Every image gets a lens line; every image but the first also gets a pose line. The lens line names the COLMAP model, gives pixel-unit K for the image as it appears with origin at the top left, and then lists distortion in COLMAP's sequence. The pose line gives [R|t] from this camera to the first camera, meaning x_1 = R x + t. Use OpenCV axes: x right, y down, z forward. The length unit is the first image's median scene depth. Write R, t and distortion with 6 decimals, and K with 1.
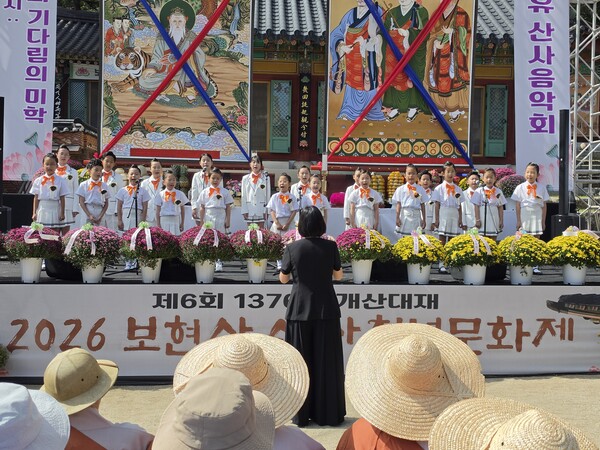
lens RADIAL K [[793.5, 0, 300.4], [0, 793.5, 221.8], [0, 0, 1]] dist [0.151179, 0.000000]
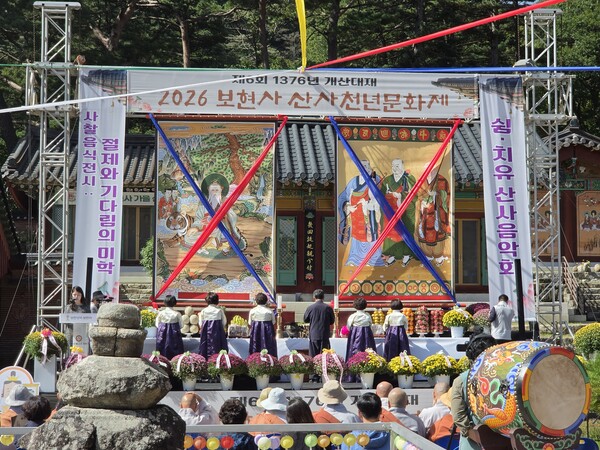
lens RADIAL K [[1153.3, 0, 299.6], [0, 1153.3, 224.8], [0, 0, 1]] dist [-0.298933, 0.000000]
pose [[0.999712, -0.013835, 0.019610, -0.057410], [0.015985, 0.993340, -0.114110, 0.009396], [-0.017901, 0.114390, 0.993275, -0.762207]]
